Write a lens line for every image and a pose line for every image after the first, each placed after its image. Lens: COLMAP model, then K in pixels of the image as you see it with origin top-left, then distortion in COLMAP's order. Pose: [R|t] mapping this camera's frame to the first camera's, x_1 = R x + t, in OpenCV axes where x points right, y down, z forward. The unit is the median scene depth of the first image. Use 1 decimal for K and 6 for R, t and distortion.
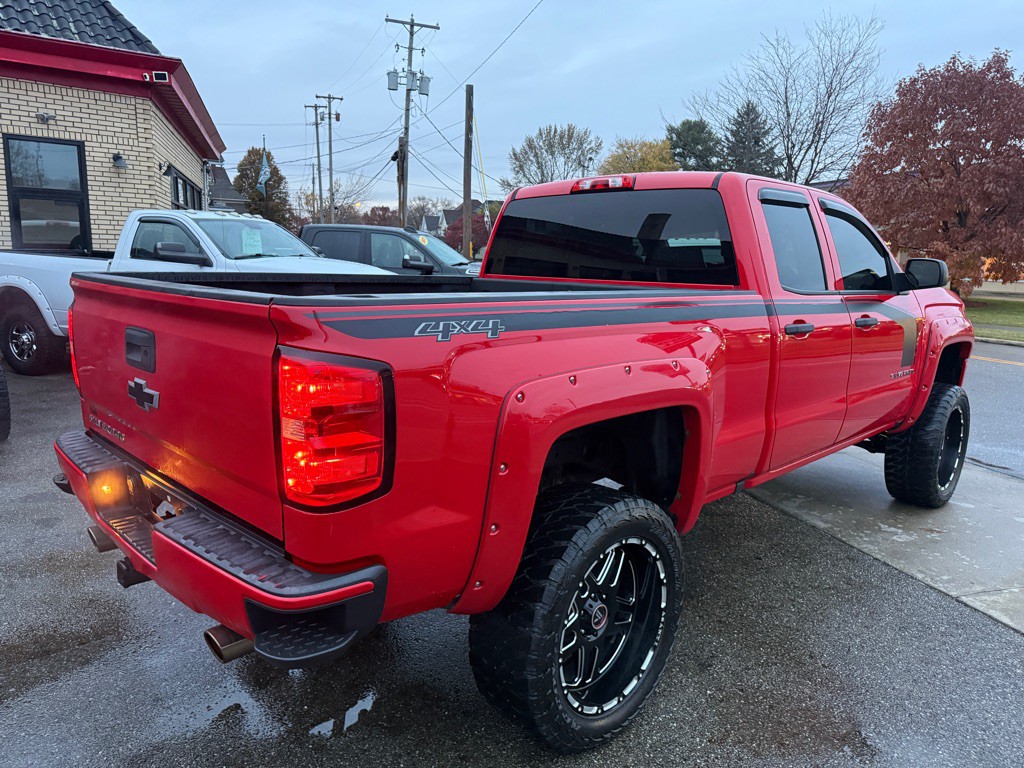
lens RADIAL K [[723.1, 0, 510.3], [0, 723.1, 387.1], [0, 0, 1]] dist [0.037763, -0.038327]
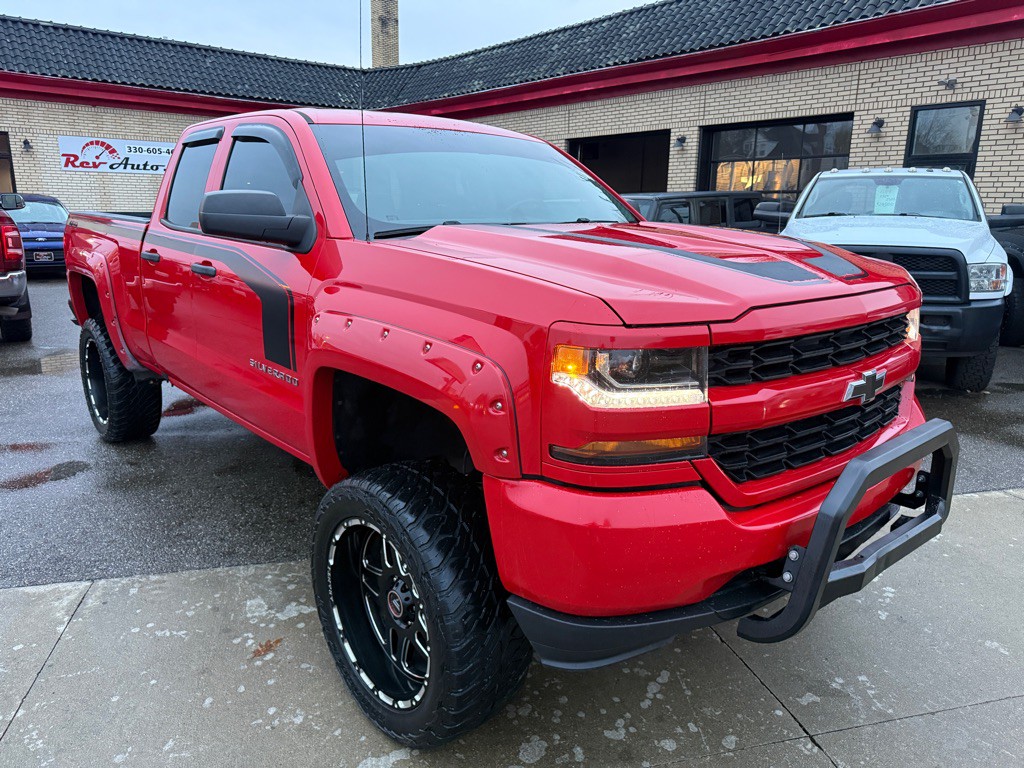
lens RADIAL K [[723.1, 0, 510.3], [0, 723.1, 387.1], [0, 0, 1]] dist [0.037763, -0.038327]
pose [[-0.077085, 0.219621, -0.972535, 0.464016], [-0.189238, 0.954483, 0.230544, -0.079767], [0.978901, 0.201812, -0.032016, 0.492863]]
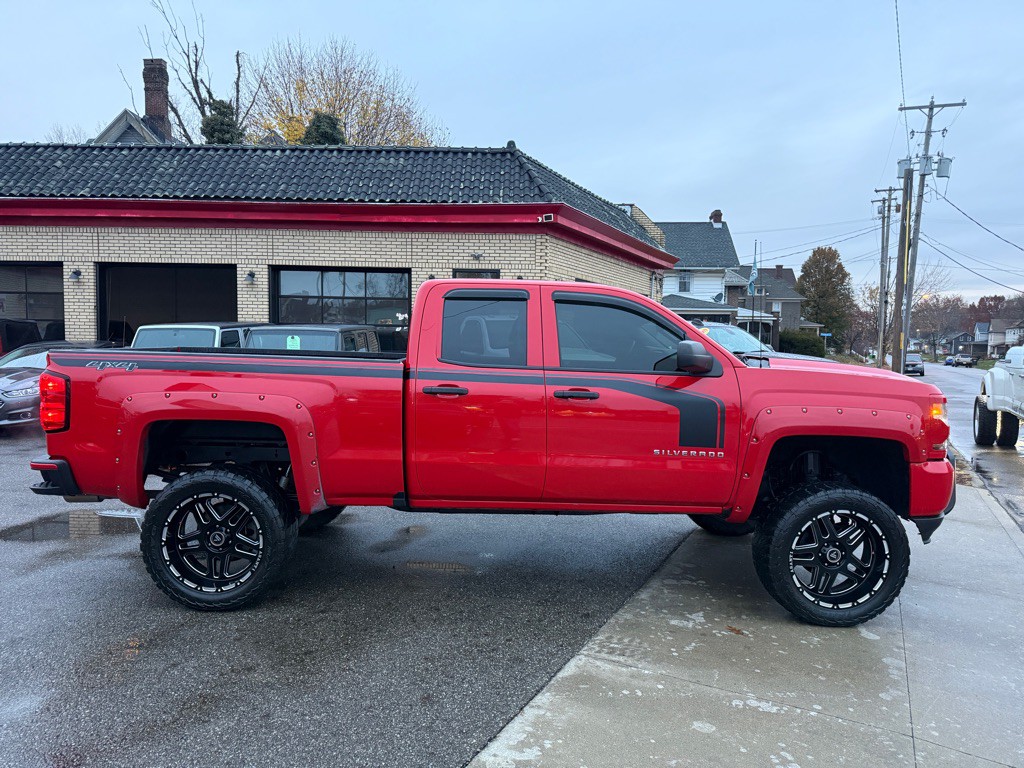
lens RADIAL K [[723.1, 0, 510.3], [0, 723.1, 387.1], [0, 0, 1]] dist [0.037763, -0.038327]
pose [[0.713441, 0.036034, -0.699788, 0.423145], [-0.127461, 0.988689, -0.079038, 0.000447], [0.689025, 0.145584, 0.709965, 0.042162]]
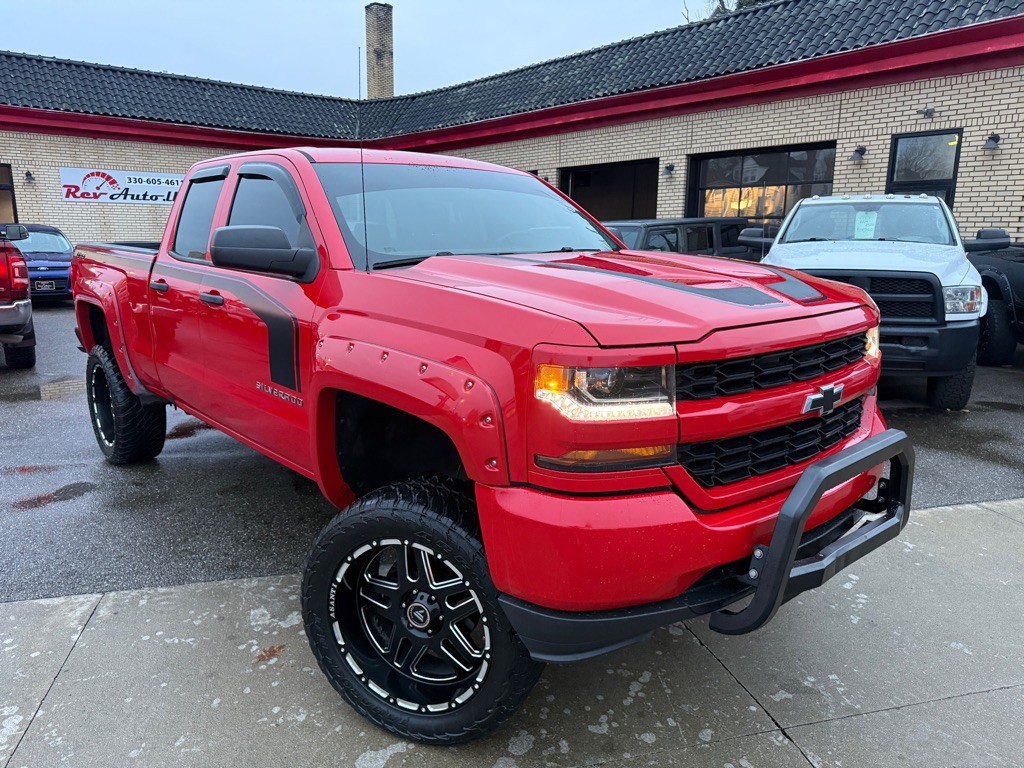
lens RADIAL K [[722.4, 0, 506.2], [0, 722.4, 388.0], [0, 0, 1]] dist [0.046521, -0.049701]
pose [[-0.075165, 0.188181, -0.979254, 0.481736], [-0.182430, 0.962863, 0.199034, -0.081808], [0.980342, 0.193605, -0.038043, 0.496452]]
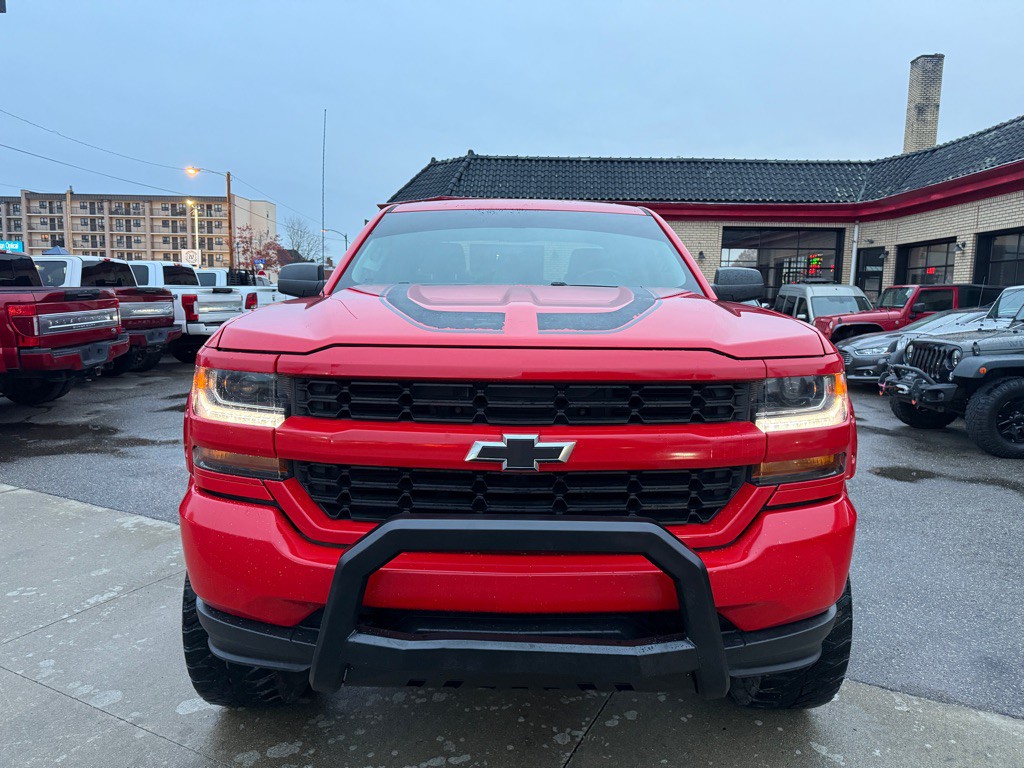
lens RADIAL K [[723.1, 0, 510.3], [0, 723.1, 387.1], [0, 0, 1]] dist [0.037763, -0.038327]
pose [[-0.713537, 0.052724, -0.698631, 0.376193], [-0.155102, 0.960535, 0.230900, -0.107771], [0.683234, 0.273115, -0.677200, 0.703514]]
